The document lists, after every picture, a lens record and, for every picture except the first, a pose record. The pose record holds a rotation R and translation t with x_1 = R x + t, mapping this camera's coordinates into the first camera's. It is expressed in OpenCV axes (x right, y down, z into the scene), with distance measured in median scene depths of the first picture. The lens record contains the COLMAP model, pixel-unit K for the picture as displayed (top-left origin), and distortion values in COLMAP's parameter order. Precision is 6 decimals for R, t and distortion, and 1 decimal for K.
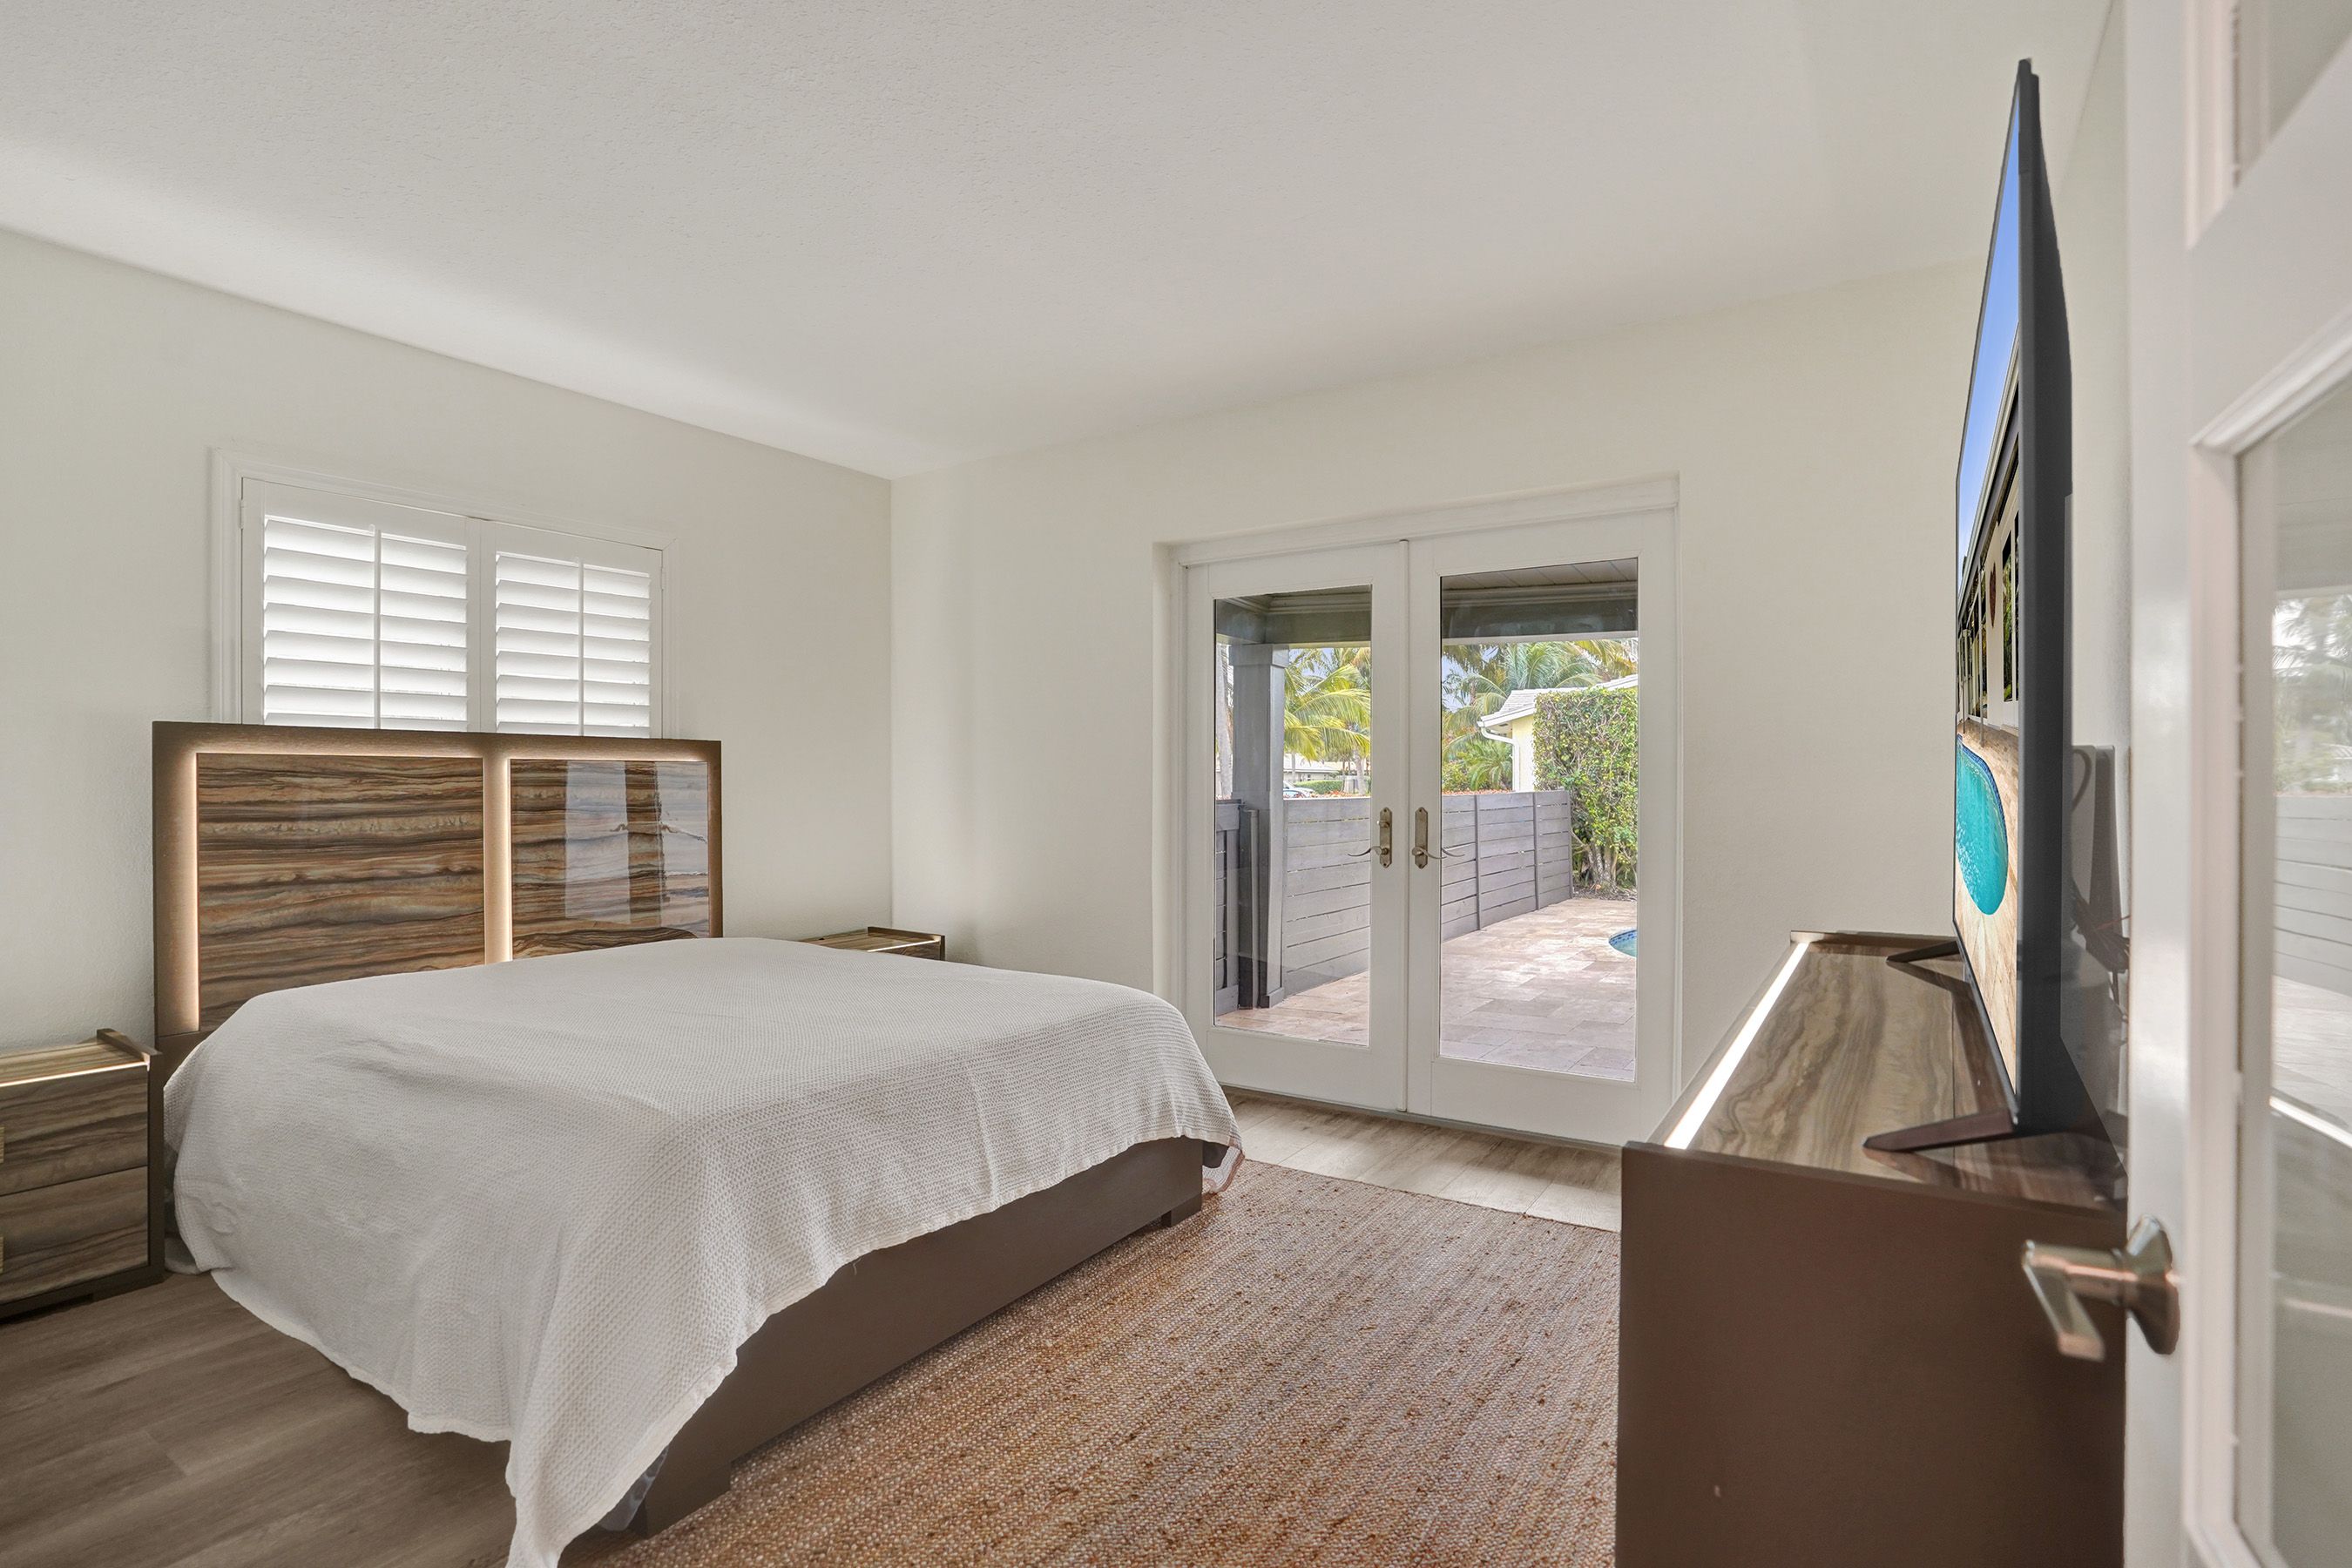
lens RADIAL K [[1111.1, 0, 1170.2], [0, 1111.1, 788.1], [0, 0, 1]] dist [-0.050626, 0.017126]
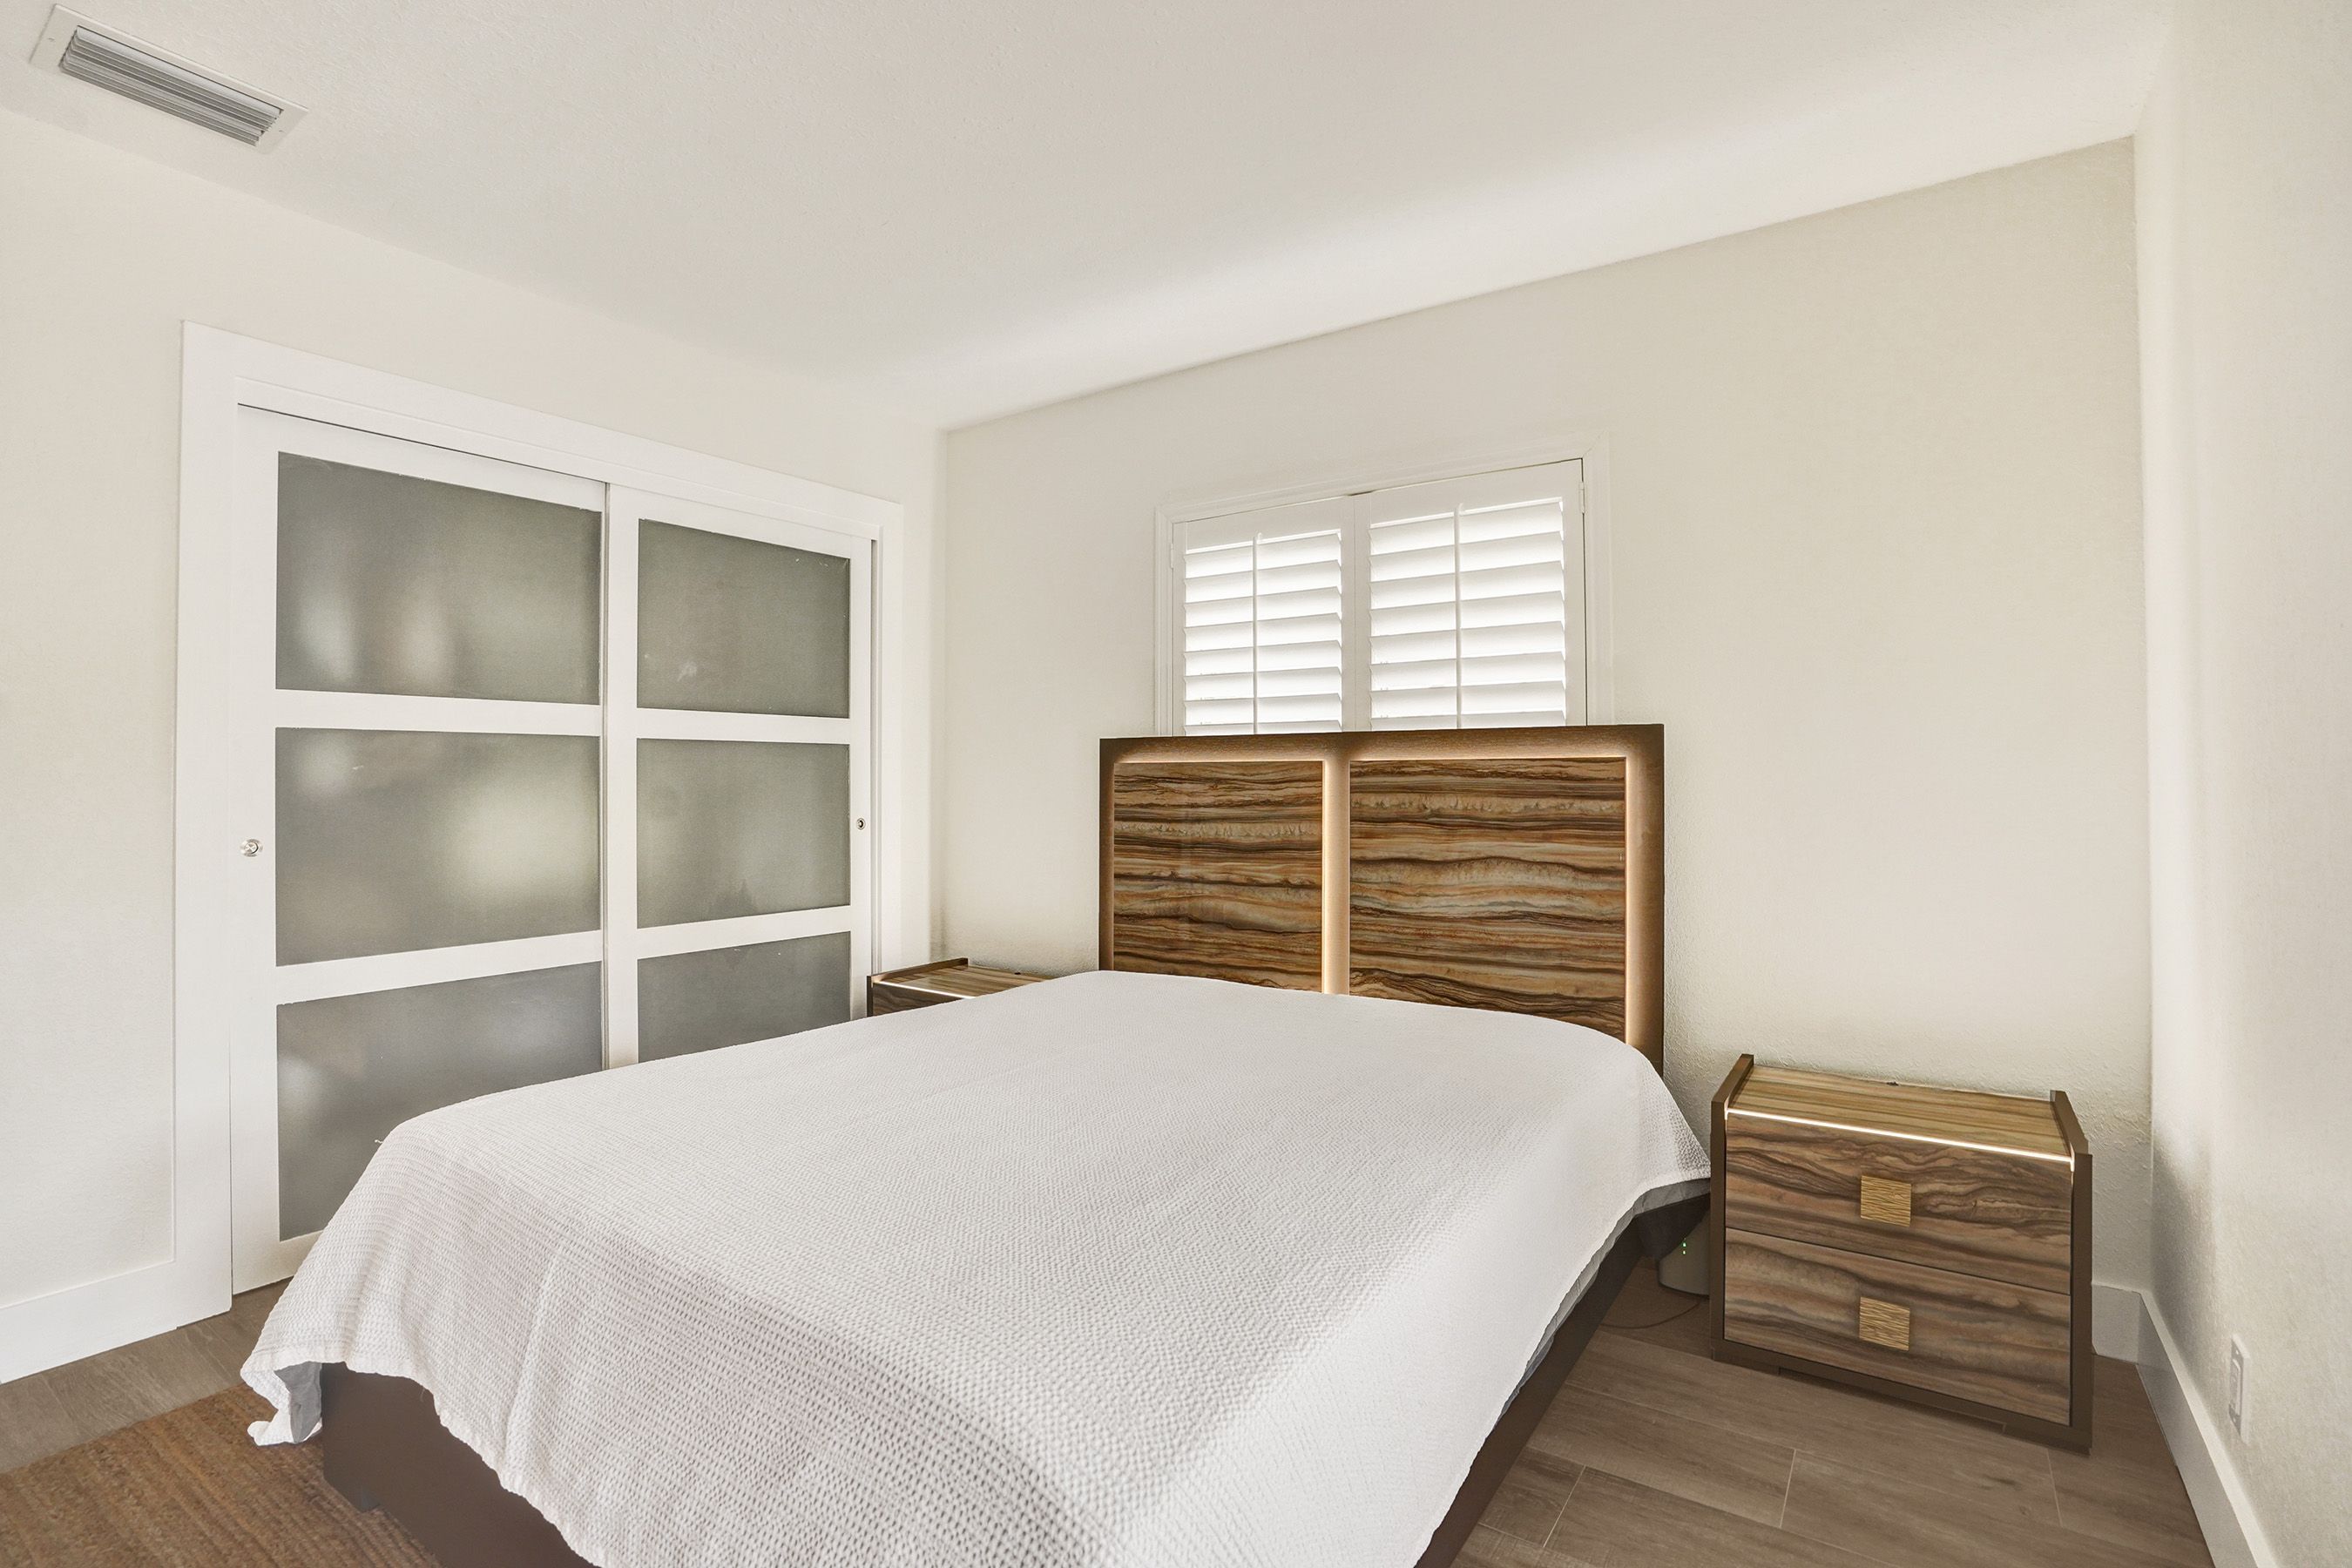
lens RADIAL K [[1111.1, 0, 1170.9], [0, 1111.1, 777.0], [0, 0, 1]] dist [-0.050626, 0.017126]
pose [[0.006668, 0.007168, -0.999952, 0.295381], [0.000511, 0.999974, 0.007172, -0.022256], [0.999978, -0.000559, 0.006664, 0.913757]]
